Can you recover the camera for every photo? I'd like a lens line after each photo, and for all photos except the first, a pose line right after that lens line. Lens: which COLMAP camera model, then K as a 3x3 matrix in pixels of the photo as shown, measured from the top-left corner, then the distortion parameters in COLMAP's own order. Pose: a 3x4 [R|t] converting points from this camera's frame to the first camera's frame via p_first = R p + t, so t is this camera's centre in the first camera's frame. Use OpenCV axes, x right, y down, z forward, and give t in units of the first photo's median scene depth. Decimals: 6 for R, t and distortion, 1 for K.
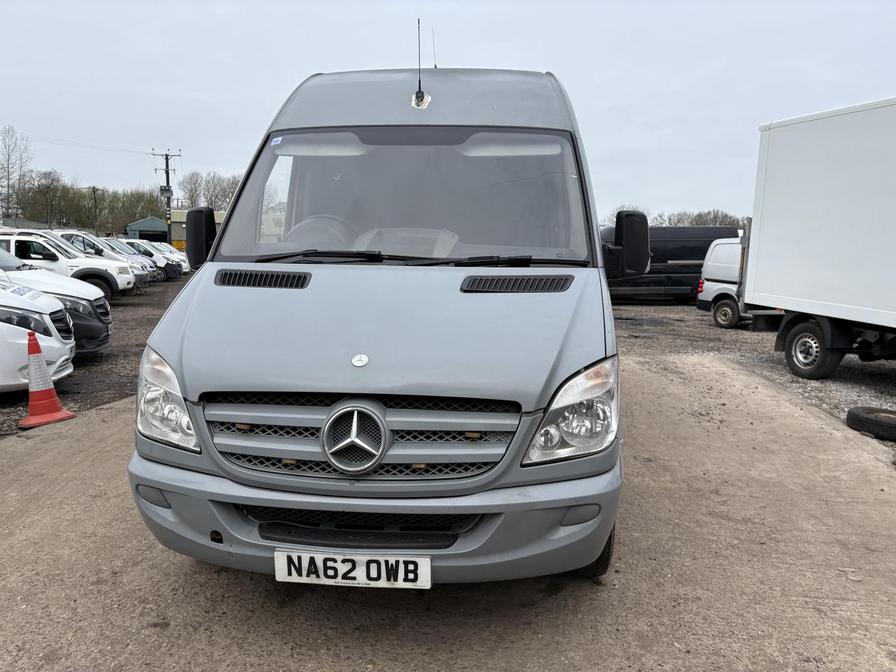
lens RADIAL K [[681.2, 0, 448.0], [0, 681.2, 336.0], [0, 0, 1]] dist [0.010629, -0.000034]
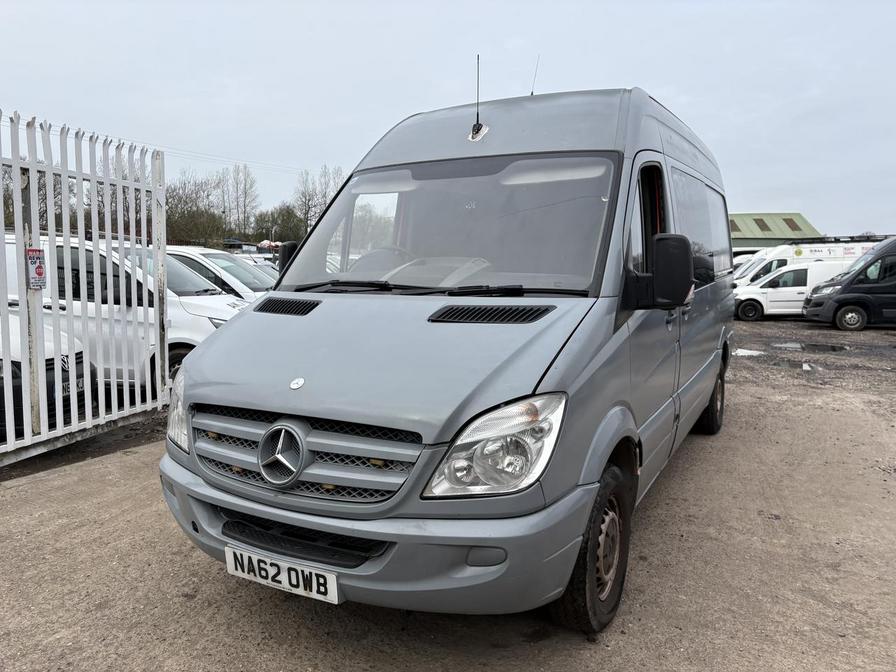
lens RADIAL K [[679.5, 0, 447.1], [0, 679.5, 330.7], [0, 0, 1]] dist [0.000518, 0.002925]
pose [[0.914486, 0.023230, -0.403951, 0.538303], [-0.037276, 0.998942, -0.026942, -0.029292], [0.402898, 0.039696, 0.914384, 0.092489]]
